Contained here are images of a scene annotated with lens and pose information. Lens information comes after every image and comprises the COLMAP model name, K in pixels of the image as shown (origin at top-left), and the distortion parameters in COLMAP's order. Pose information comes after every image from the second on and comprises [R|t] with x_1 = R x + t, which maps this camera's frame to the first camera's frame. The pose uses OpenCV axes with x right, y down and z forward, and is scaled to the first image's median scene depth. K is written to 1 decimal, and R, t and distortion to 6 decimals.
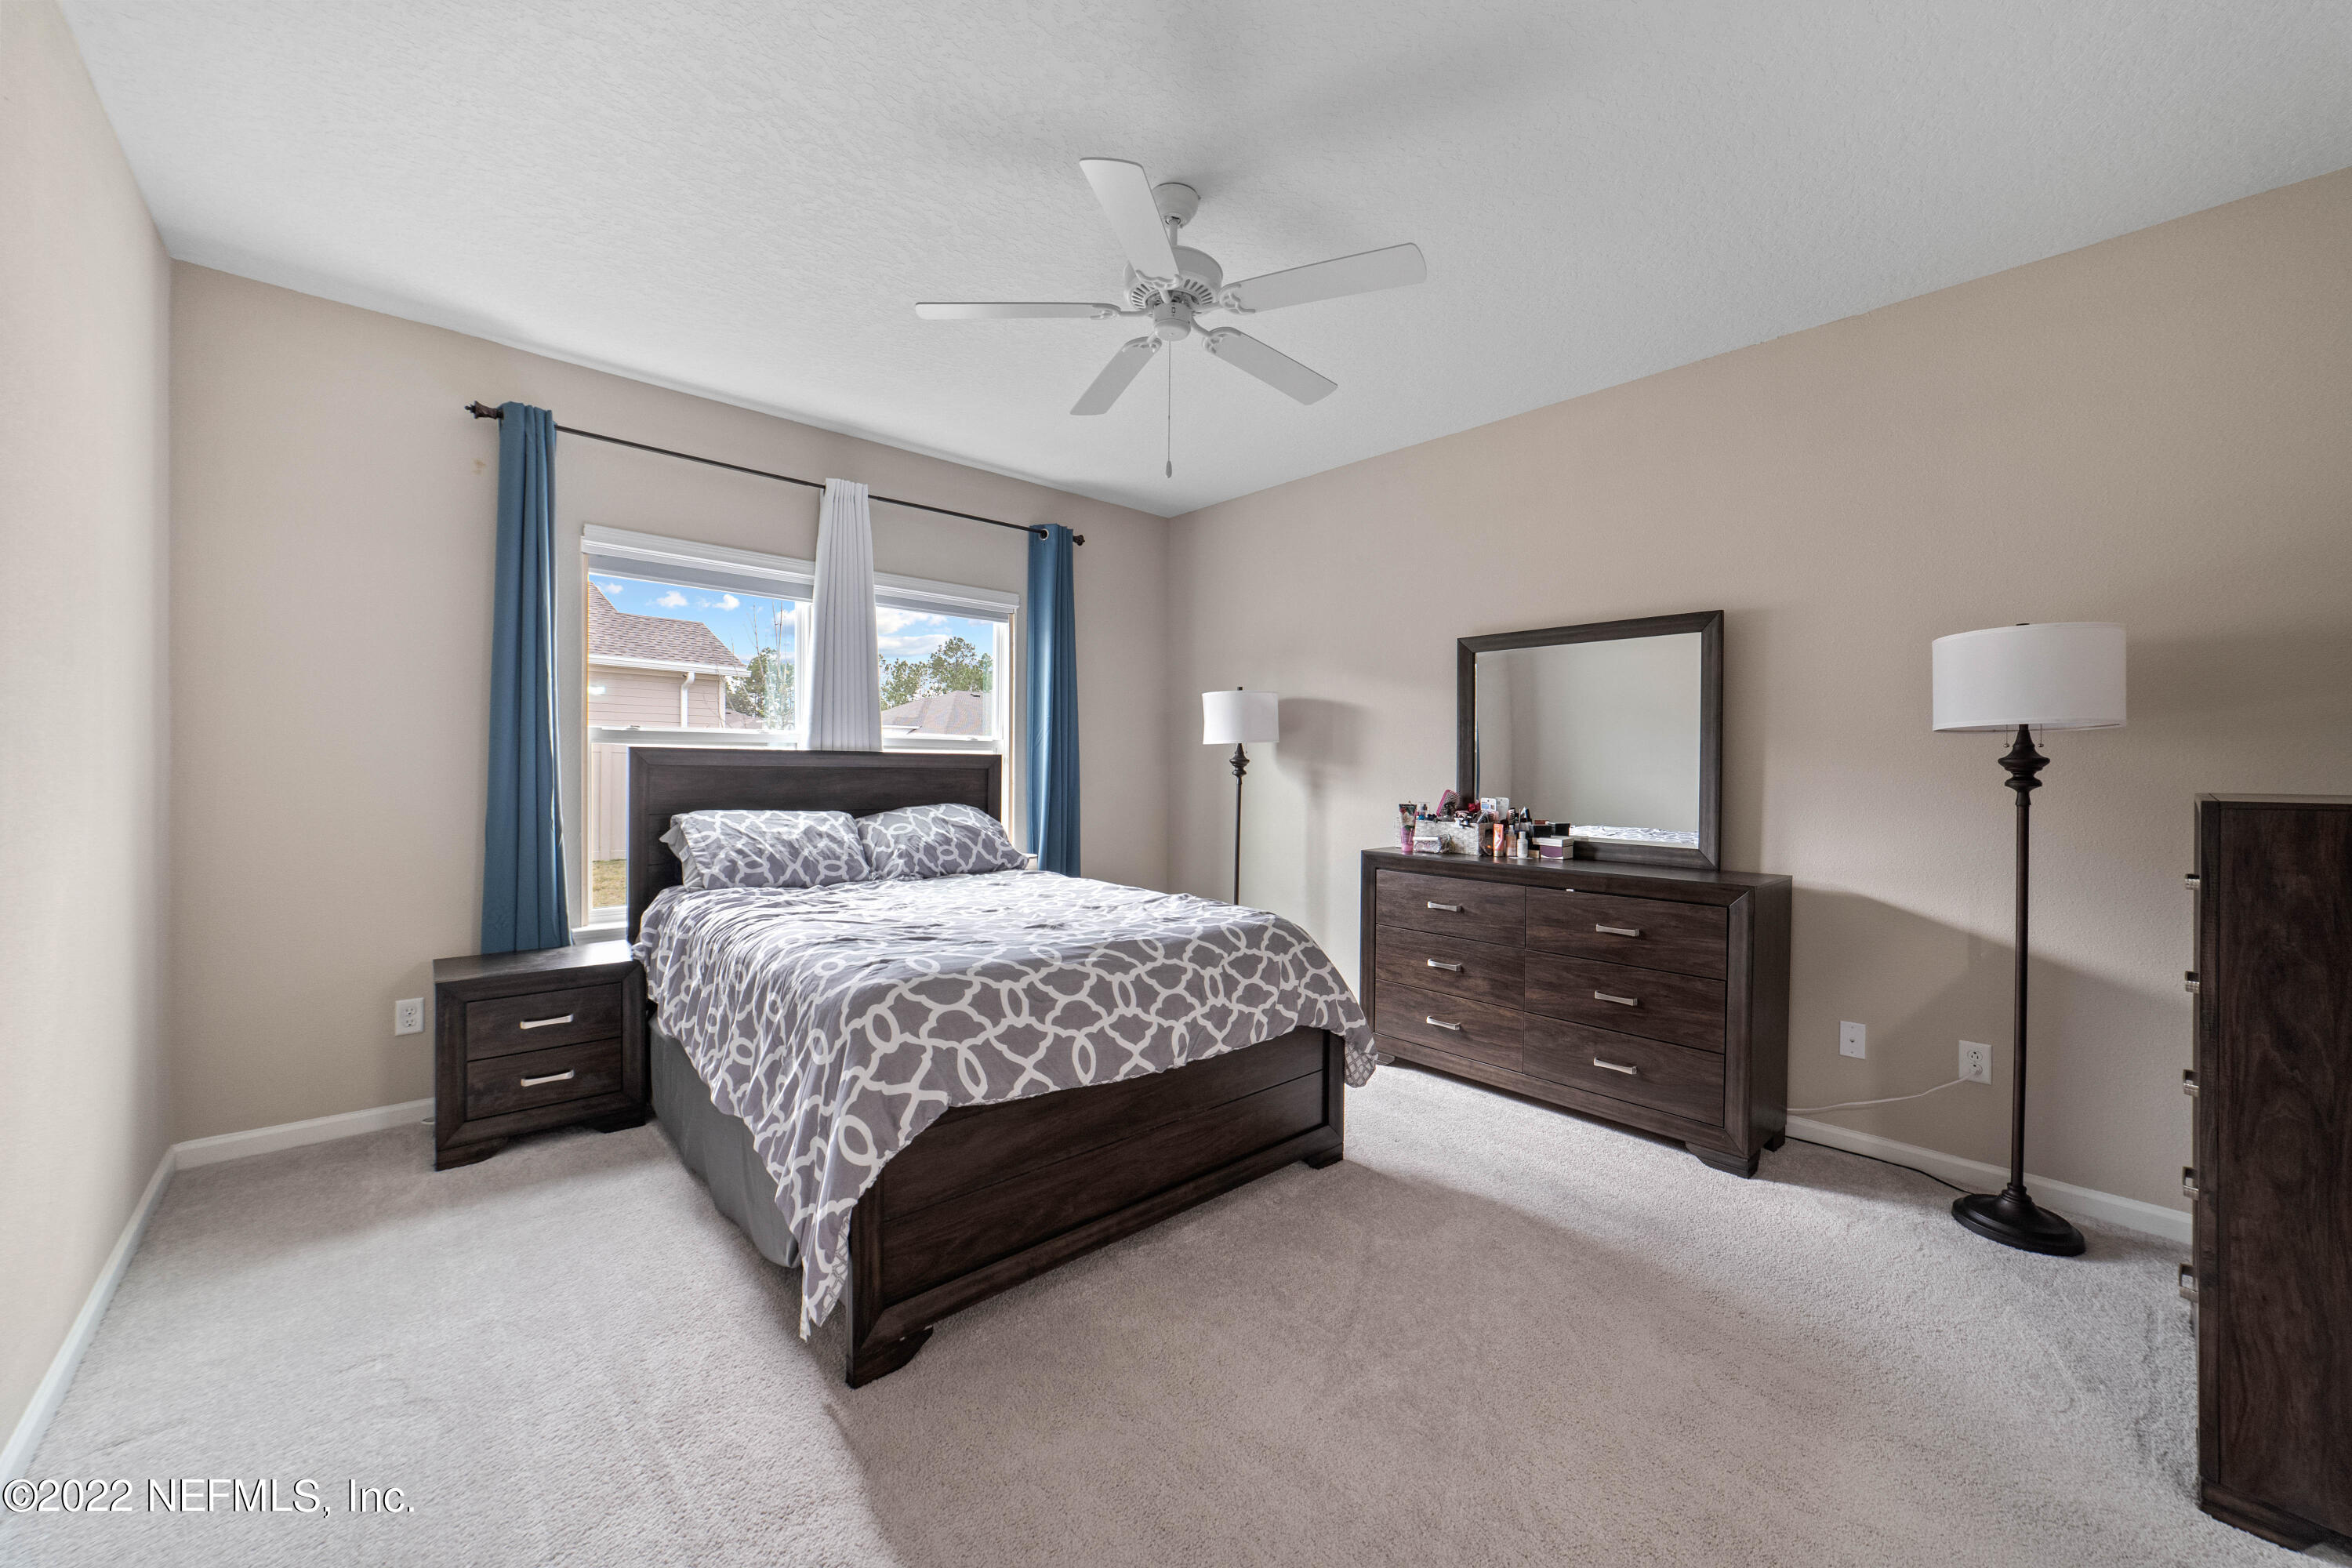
lens RADIAL K [[893.9, 0, 1178.1], [0, 893.9, 755.9], [0, 0, 1]] dist [-0.026404, 0.009885]
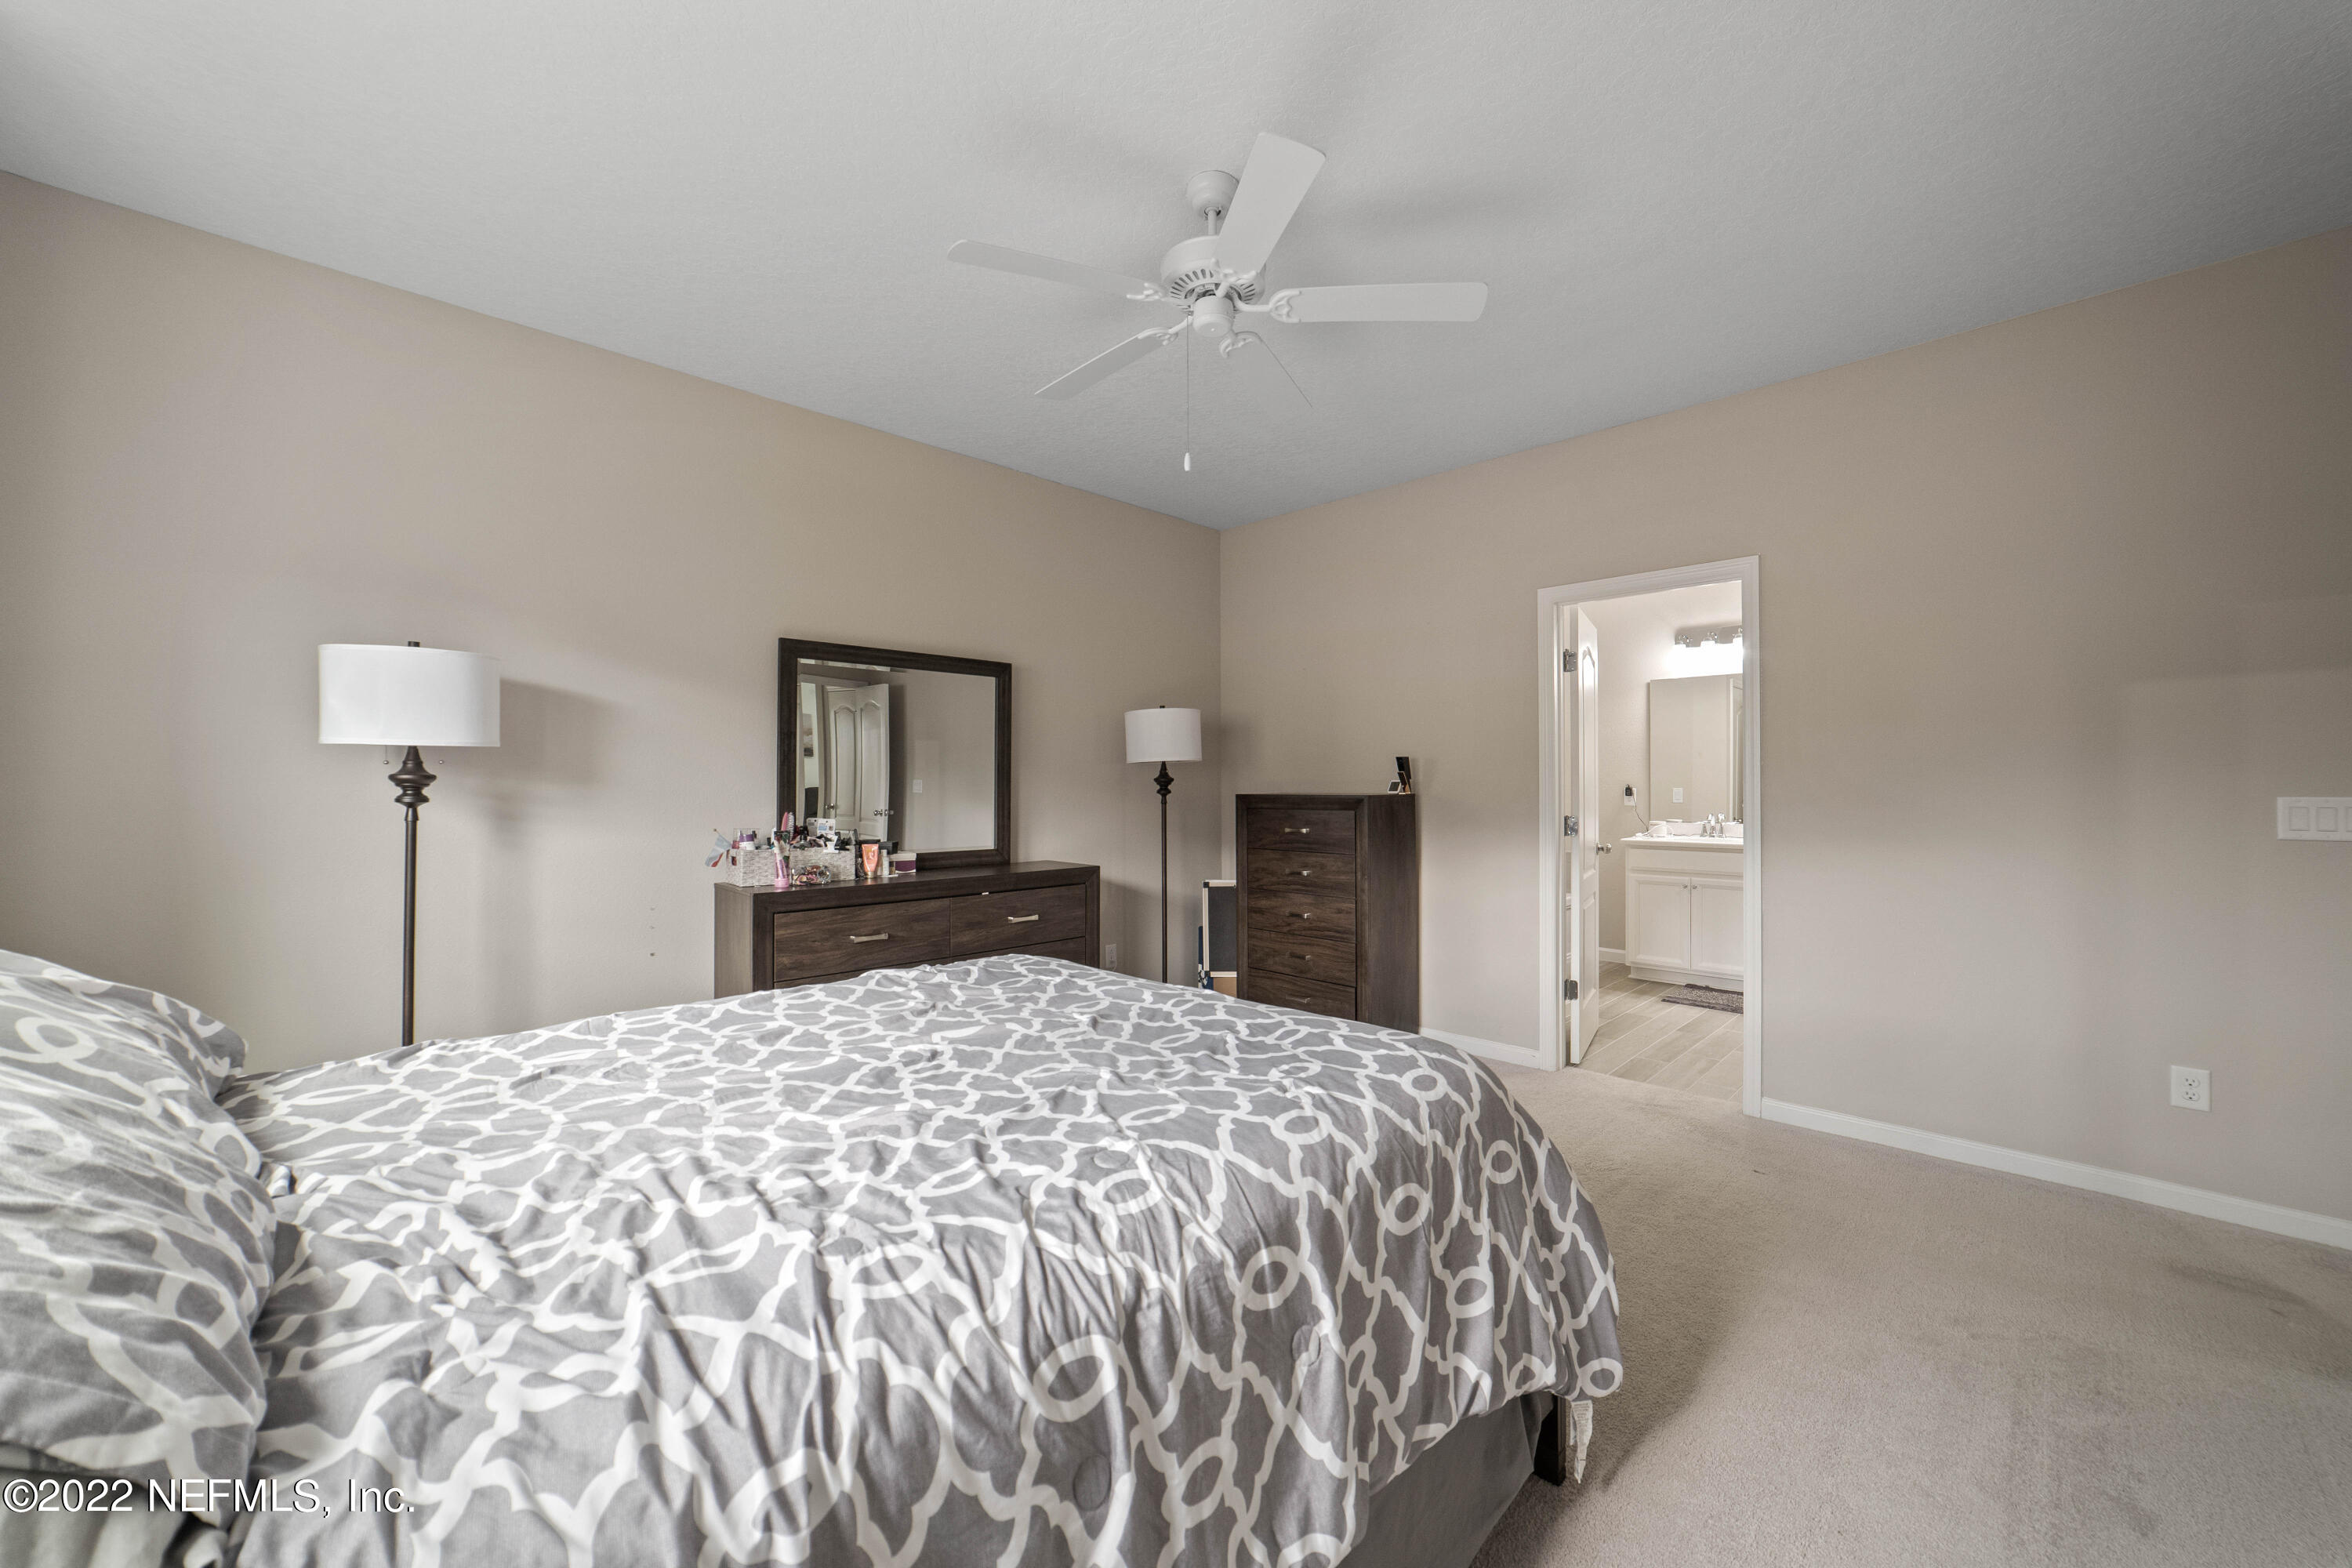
lens RADIAL K [[893.9, 0, 1178.1], [0, 893.9, 755.9], [0, 0, 1]] dist [-0.026404, 0.009885]
pose [[-0.060450, 0.026843, 0.997810, -0.679642], [-0.008194, 0.999591, -0.027388, 0.005006], [-0.998138, -0.009832, -0.060205, 0.786510]]
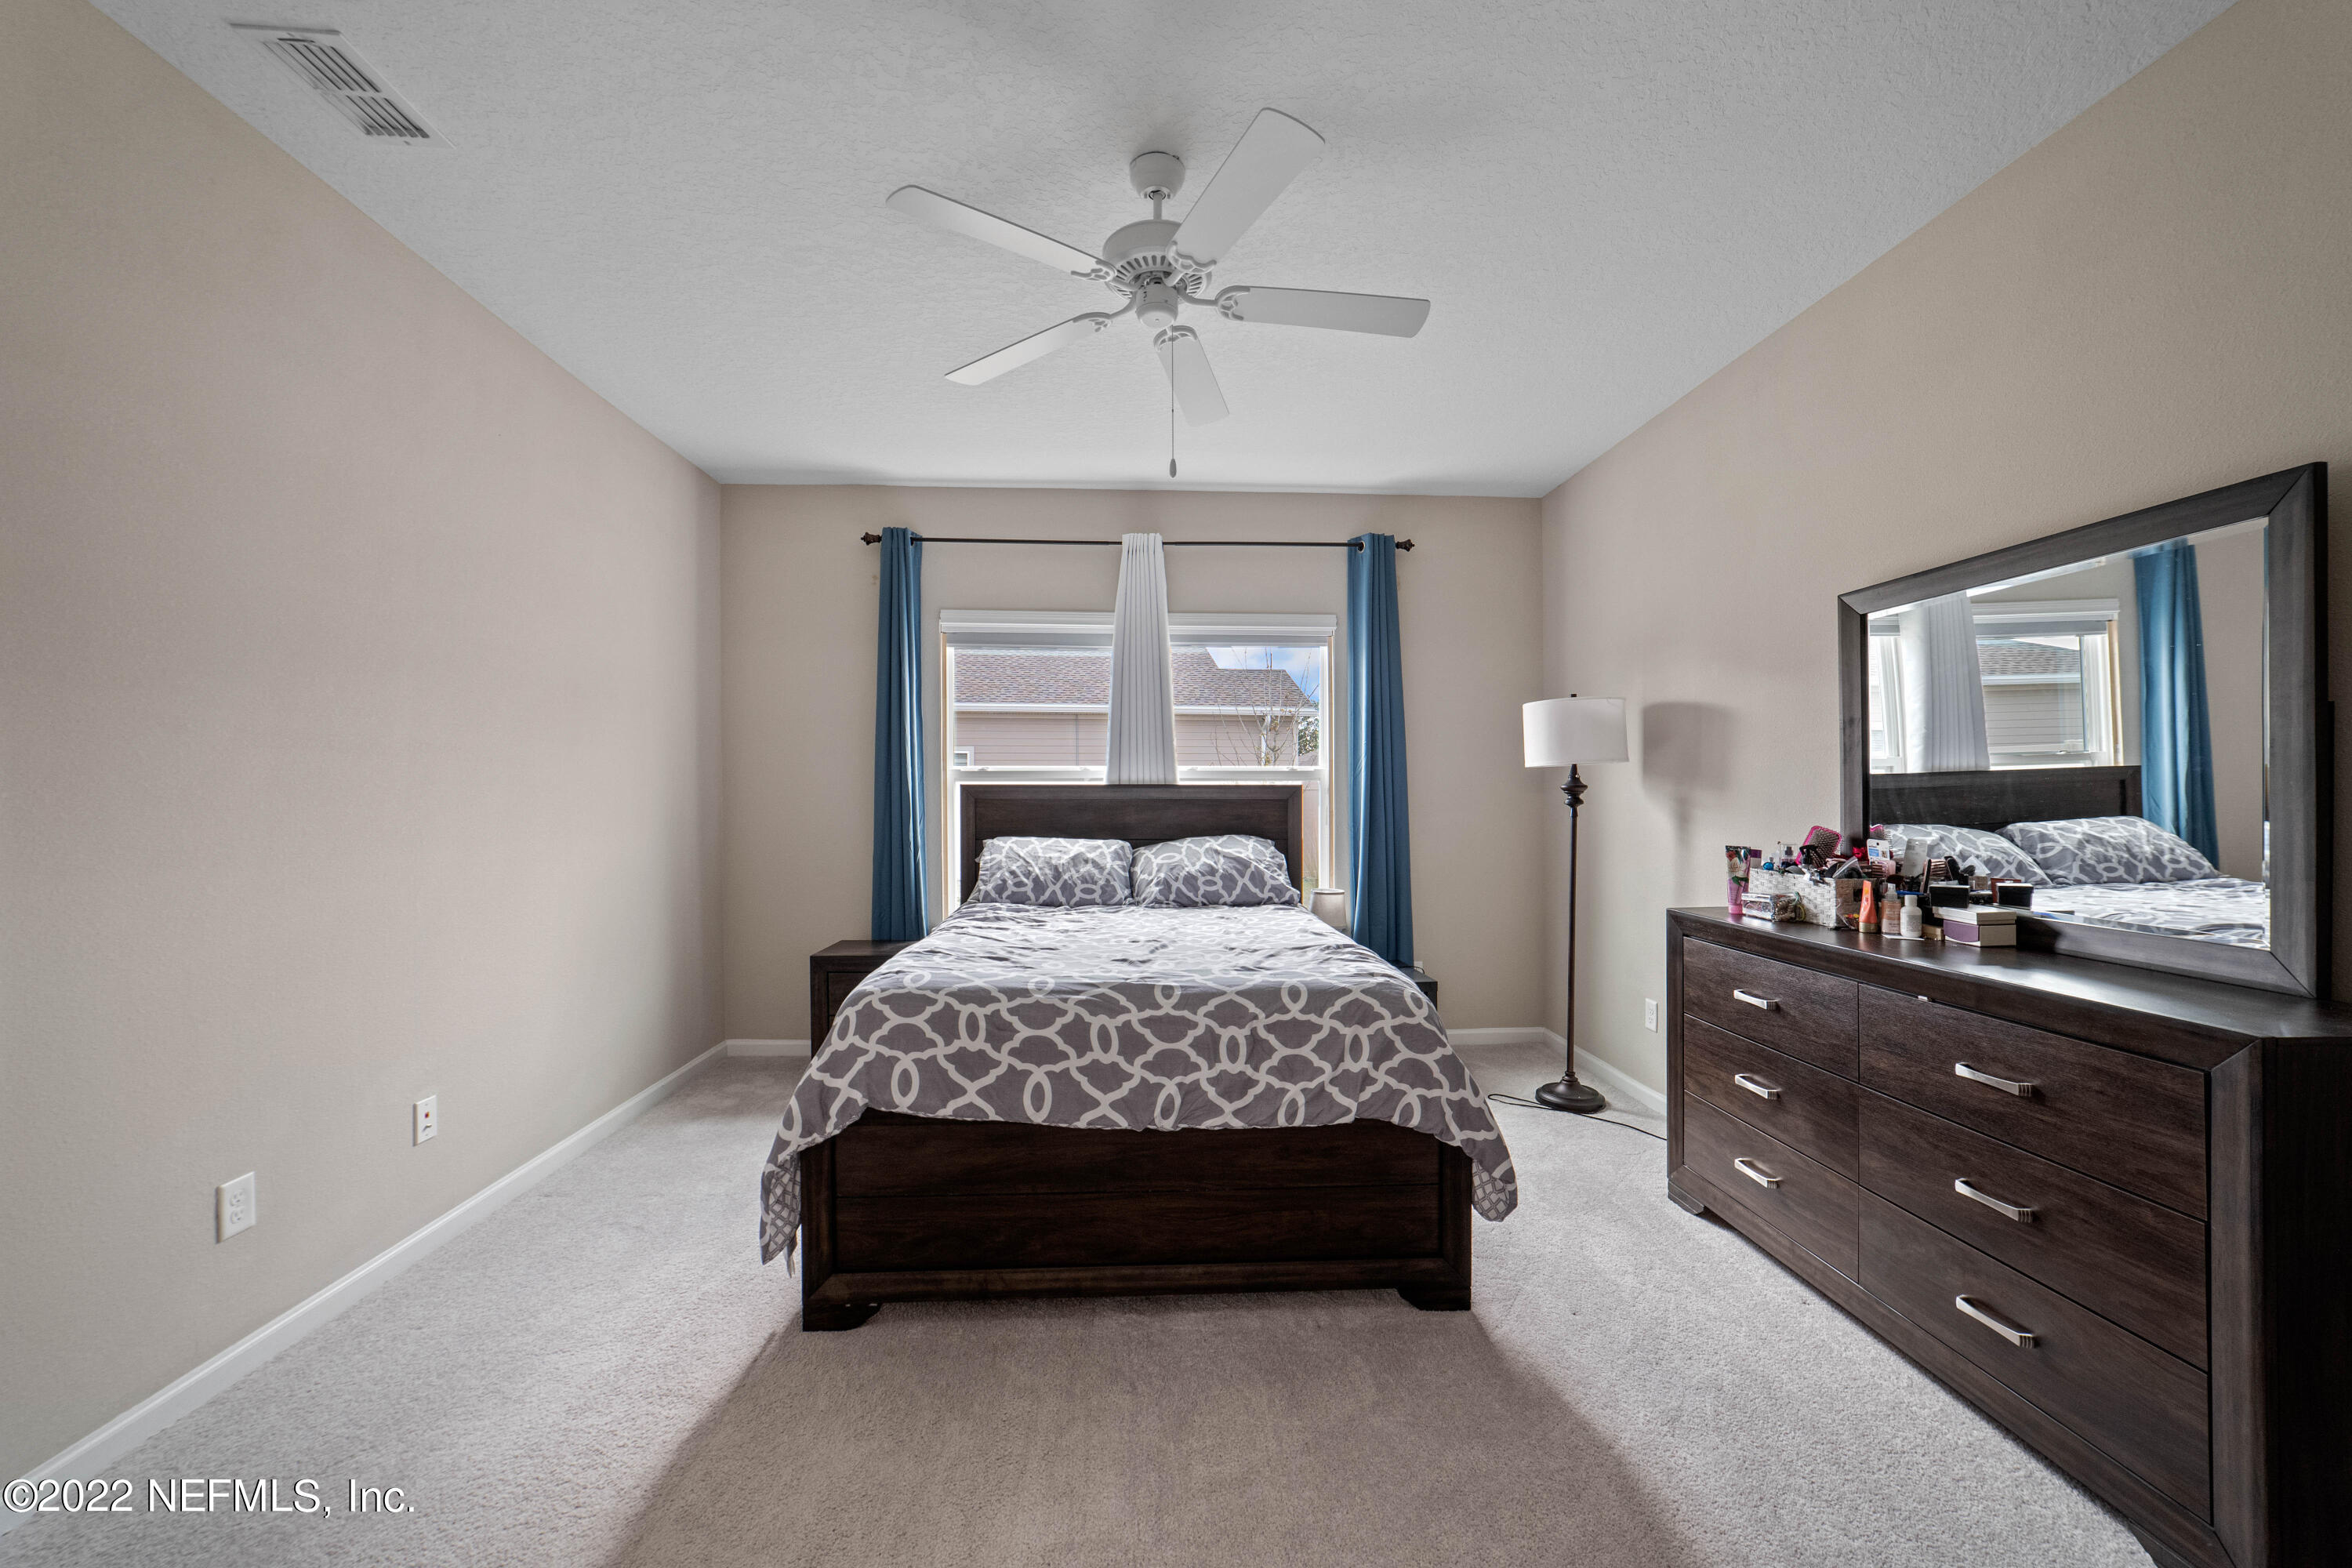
lens RADIAL K [[902.8, 0, 1166.9], [0, 902.8, 786.6], [0, 0, 1]] dist [-0.025077, 0.010089]
pose [[0.770644, -0.016799, -0.637044, 0.410458], [0.016762, 0.999841, -0.006089, 0.005205], [0.637045, -0.005986, 0.770803, 0.211216]]
